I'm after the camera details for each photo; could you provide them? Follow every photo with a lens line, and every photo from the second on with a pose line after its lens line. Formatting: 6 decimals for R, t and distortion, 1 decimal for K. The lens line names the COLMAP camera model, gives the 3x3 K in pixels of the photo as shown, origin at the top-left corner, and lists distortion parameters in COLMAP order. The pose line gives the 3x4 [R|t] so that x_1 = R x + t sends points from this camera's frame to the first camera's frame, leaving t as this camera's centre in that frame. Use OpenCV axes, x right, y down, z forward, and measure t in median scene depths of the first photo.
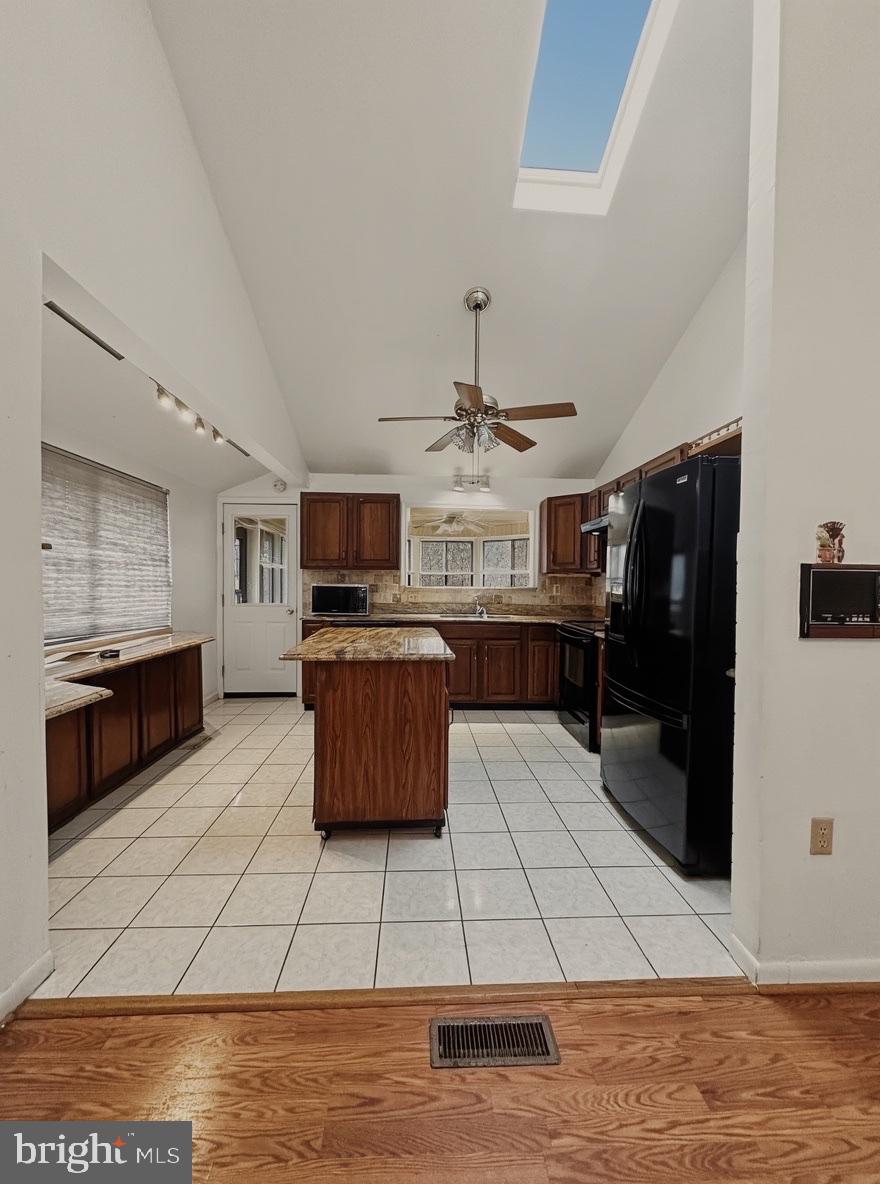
lens RADIAL K [[465.6, 0, 437.0], [0, 465.6, 595.3], [0, 0, 1]] dist [0.000195, -0.000204]
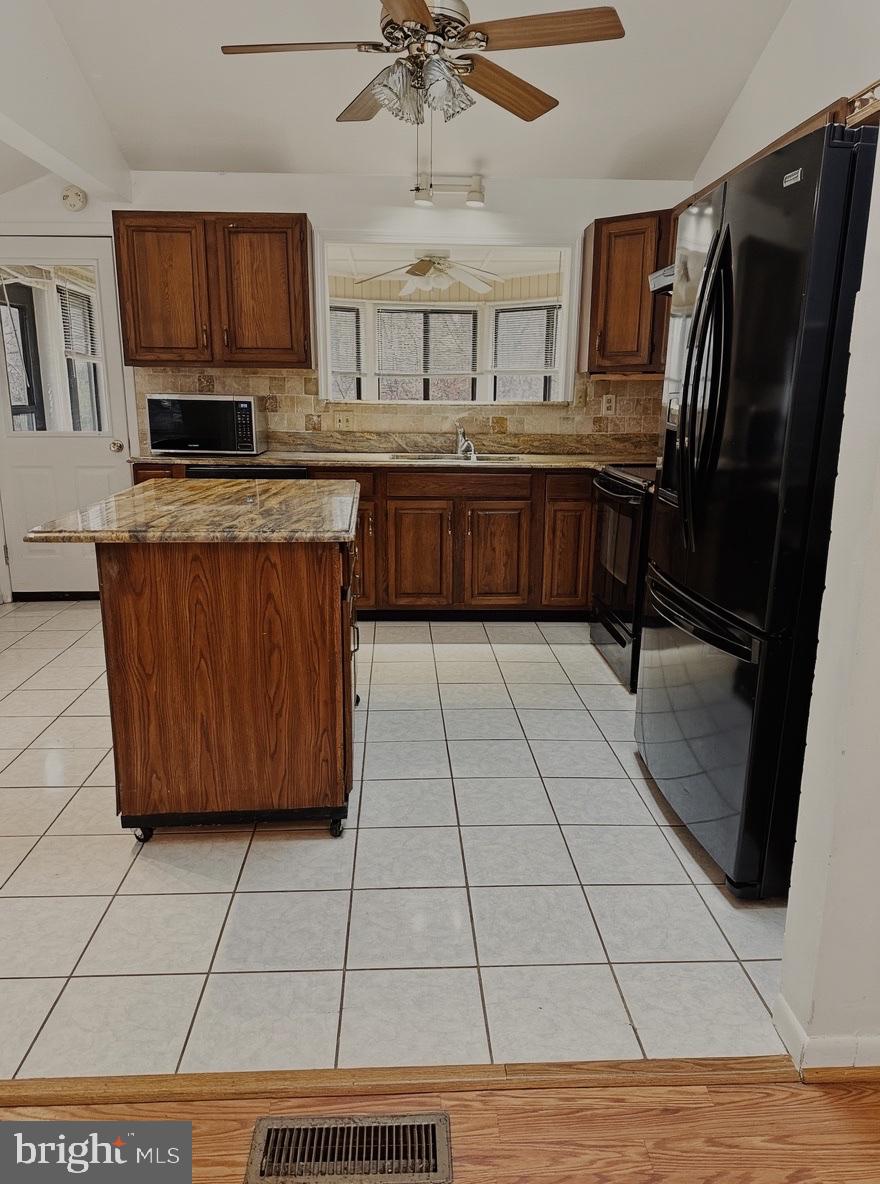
lens RADIAL K [[818.2, 0, 439.5], [0, 818.2, 589.3], [0, 0, 1]] dist [0.087442, -0.096673]
pose [[0.999985, -0.001812, -0.005233, 0.138678], [0.002866, 0.977904, 0.209036, -0.007992], [0.004738, -0.209048, 0.977894, 0.035481]]
